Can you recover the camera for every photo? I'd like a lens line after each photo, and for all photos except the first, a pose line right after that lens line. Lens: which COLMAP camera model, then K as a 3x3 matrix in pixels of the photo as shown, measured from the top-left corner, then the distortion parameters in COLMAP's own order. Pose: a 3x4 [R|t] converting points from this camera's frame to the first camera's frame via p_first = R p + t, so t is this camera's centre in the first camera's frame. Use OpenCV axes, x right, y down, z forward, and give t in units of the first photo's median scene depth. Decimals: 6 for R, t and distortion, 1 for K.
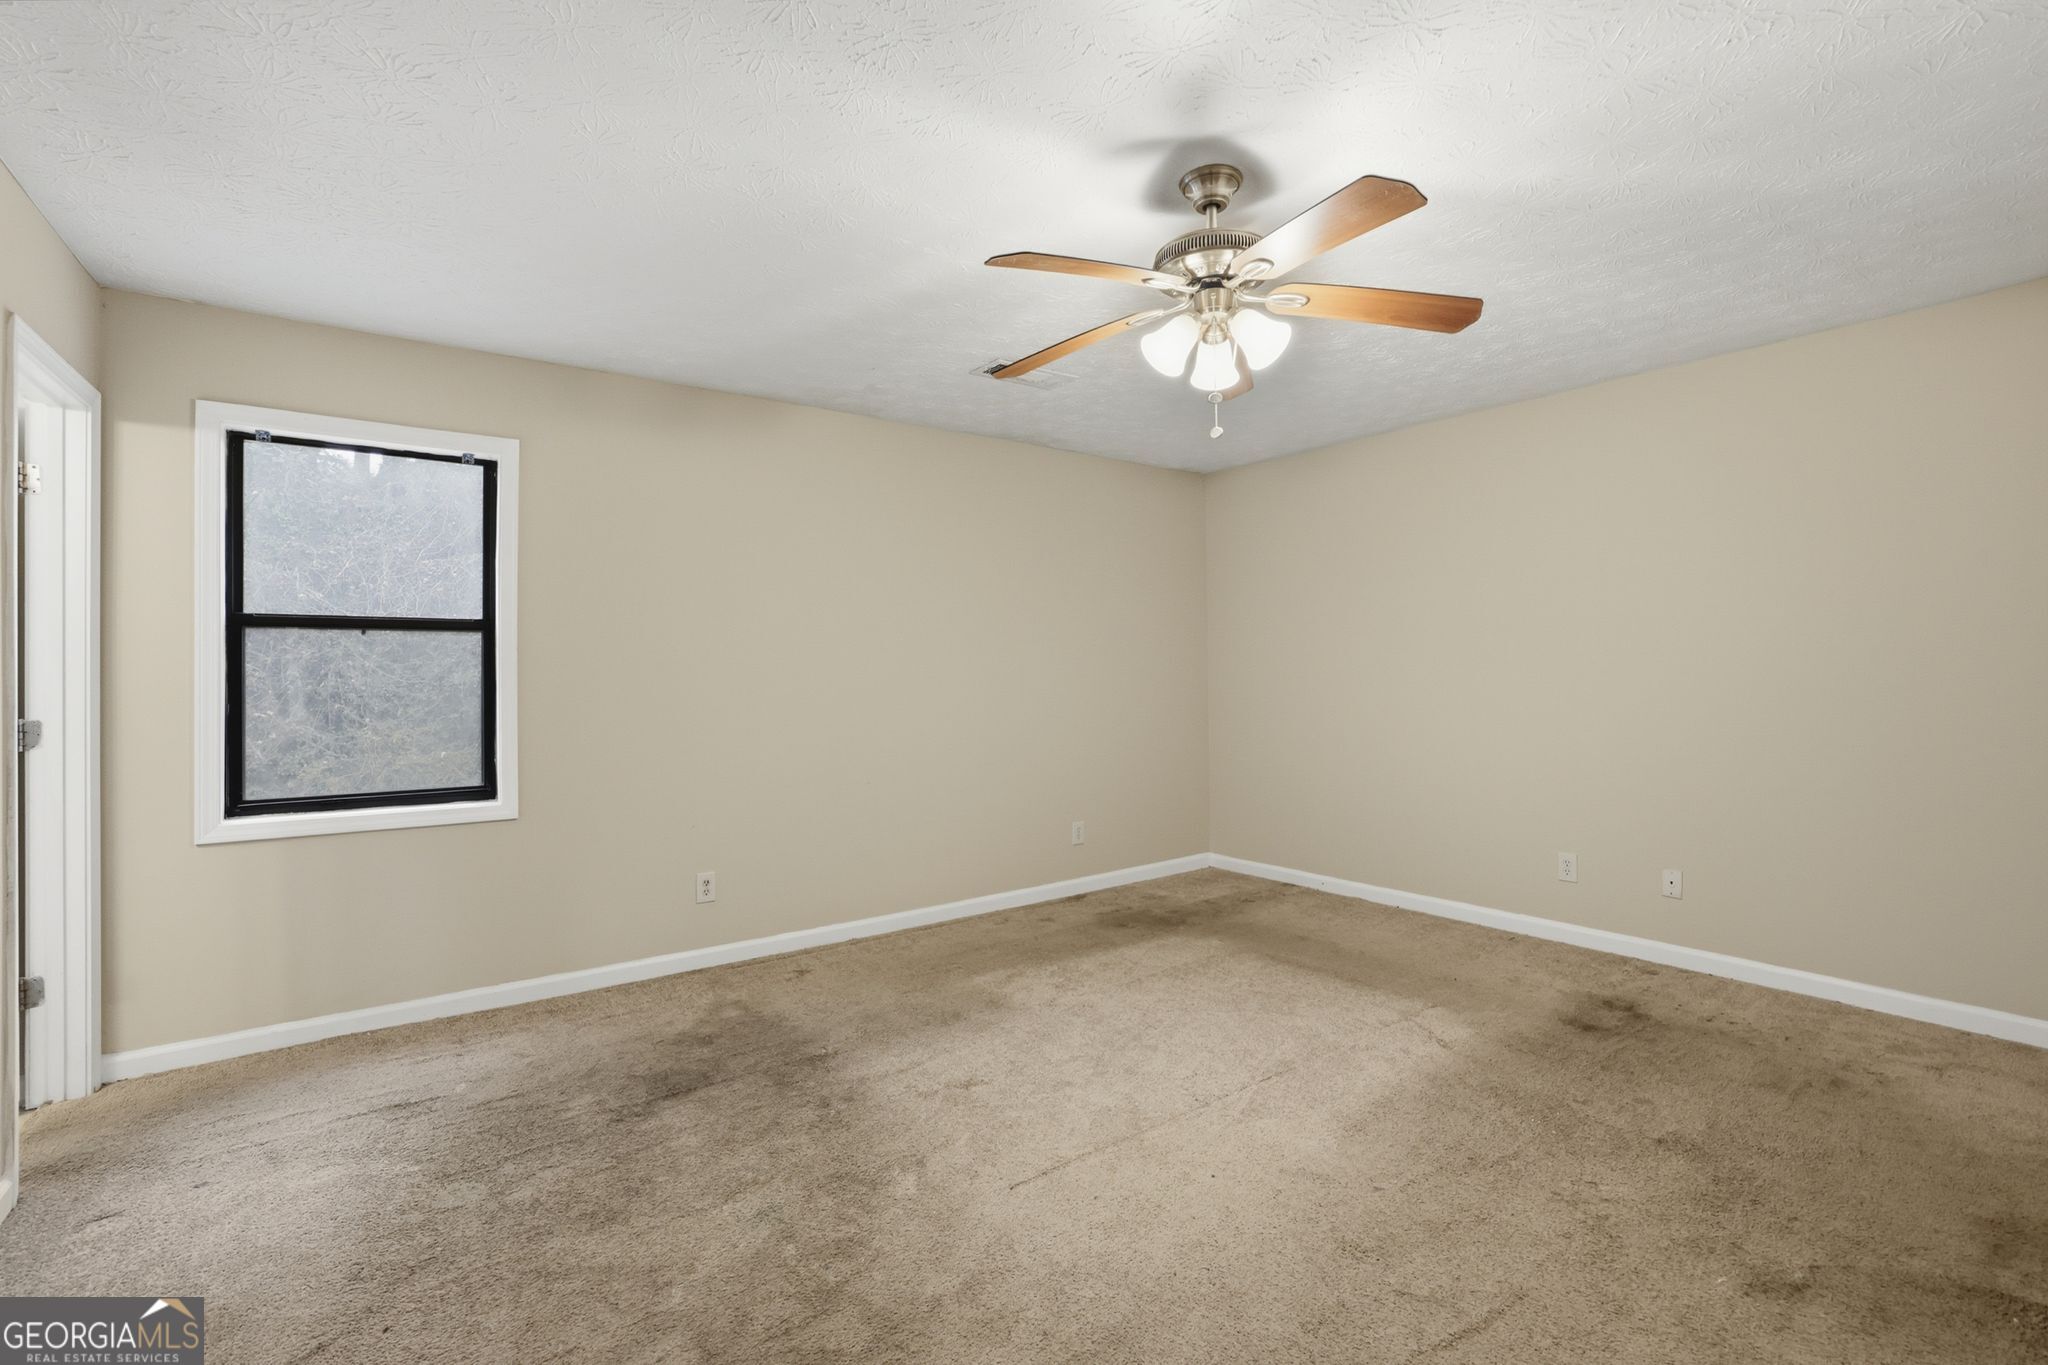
lens RADIAL K [[901.4, 0, 1020.9], [0, 901.4, 669.0], [0, 0, 1]] dist [-0.020731, -0.000398]
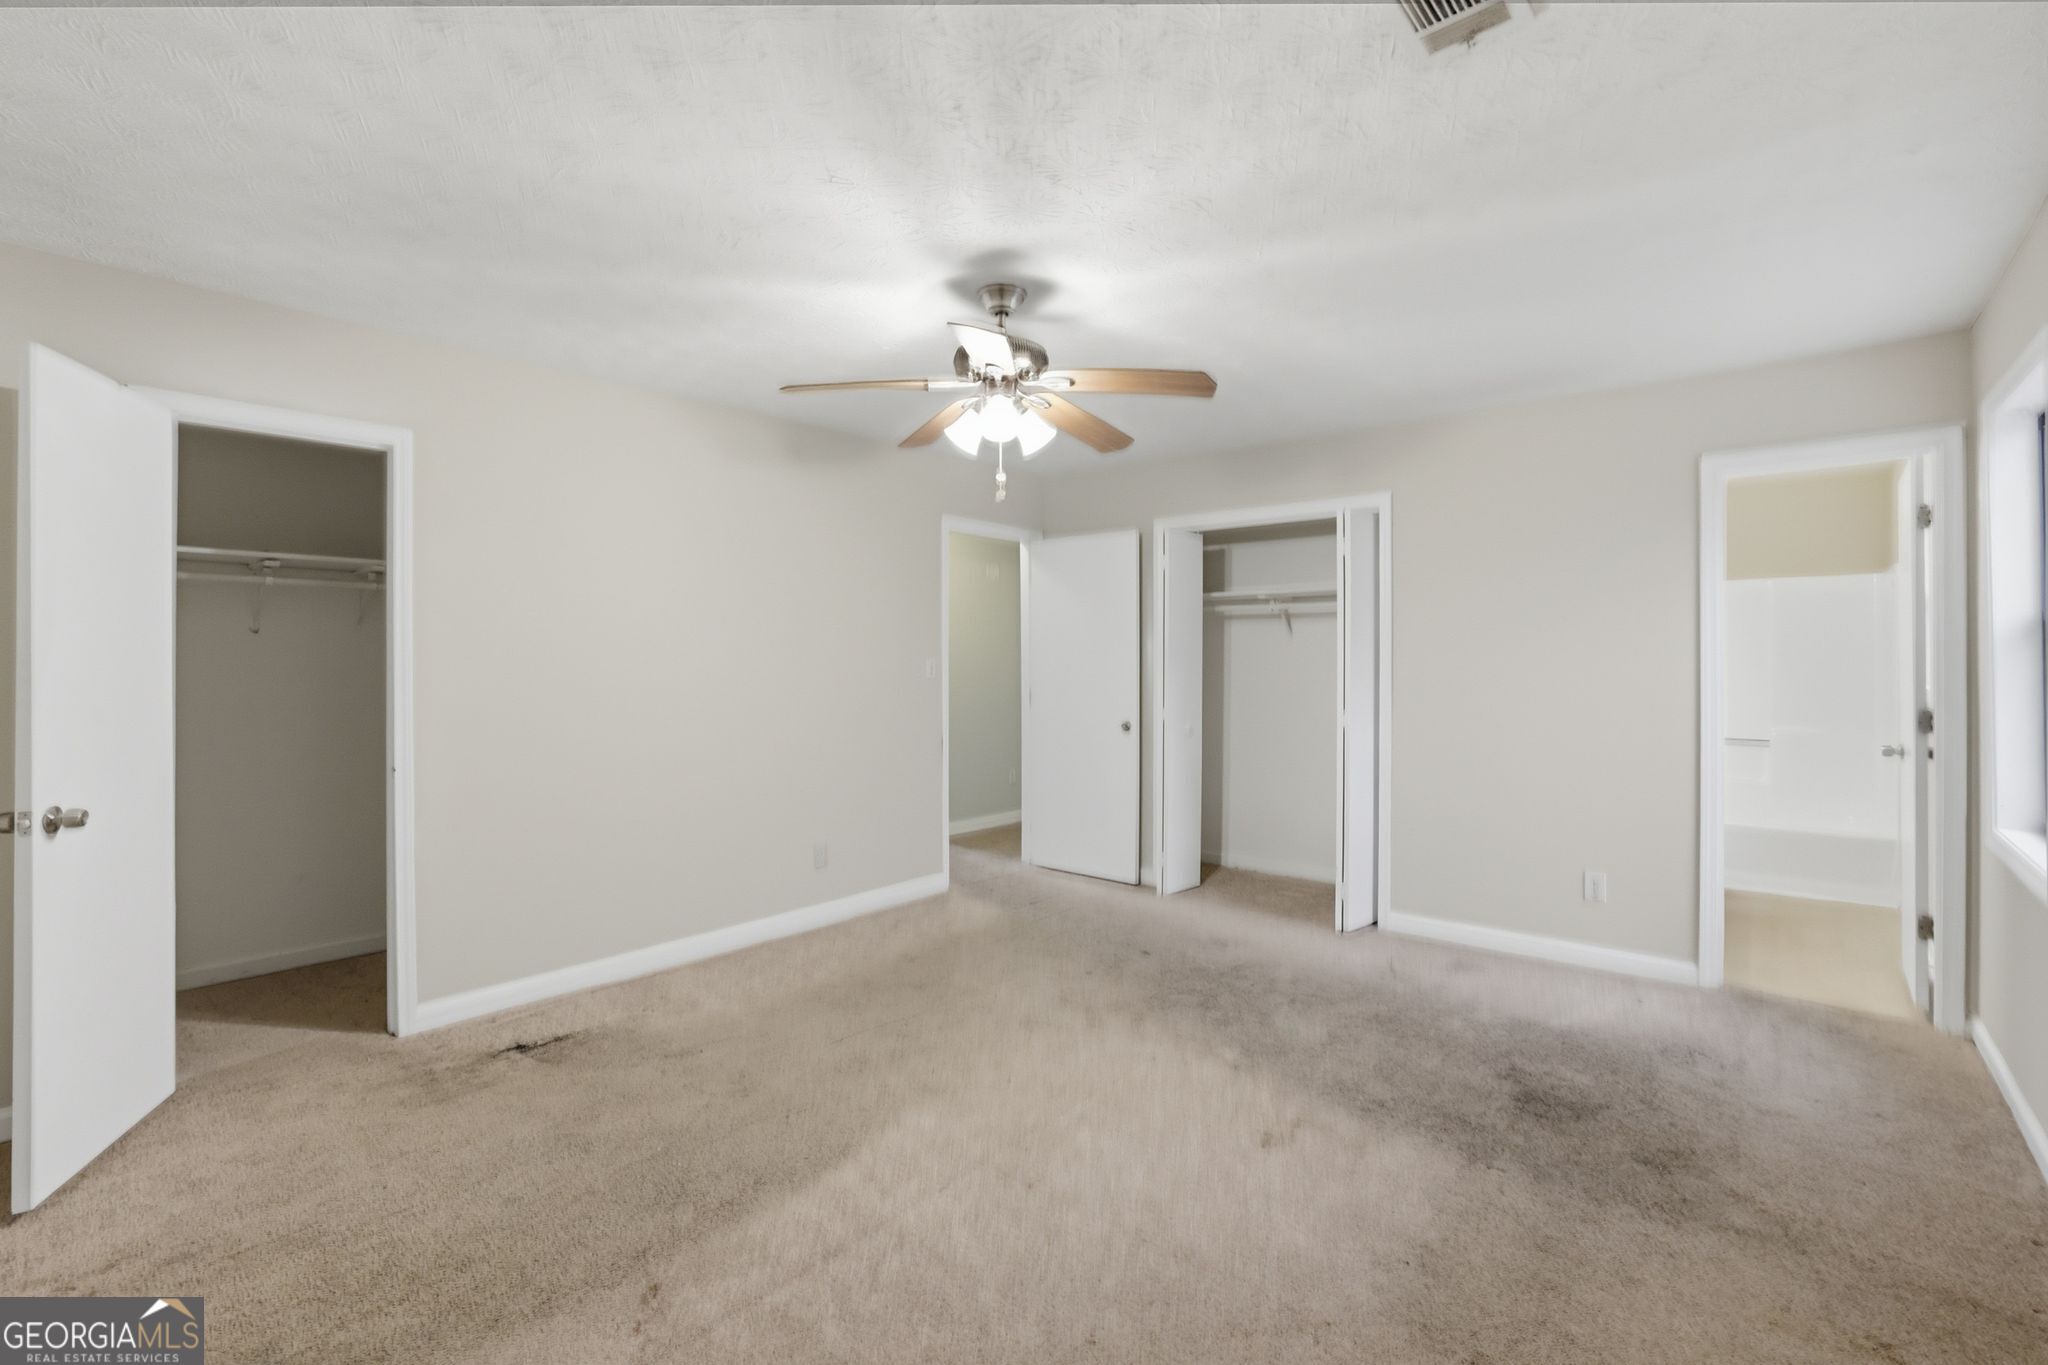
lens RADIAL K [[901.4, 0, 1026.3], [0, 901.4, 669.5], [0, 0, 1]] dist [-0.020731, -0.000398]
pose [[-0.973319, 0.011332, -0.229174, 0.408758], [0.008688, 0.999884, 0.012545, -0.028711], [0.229290, 0.010219, -0.973305, 1.920569]]
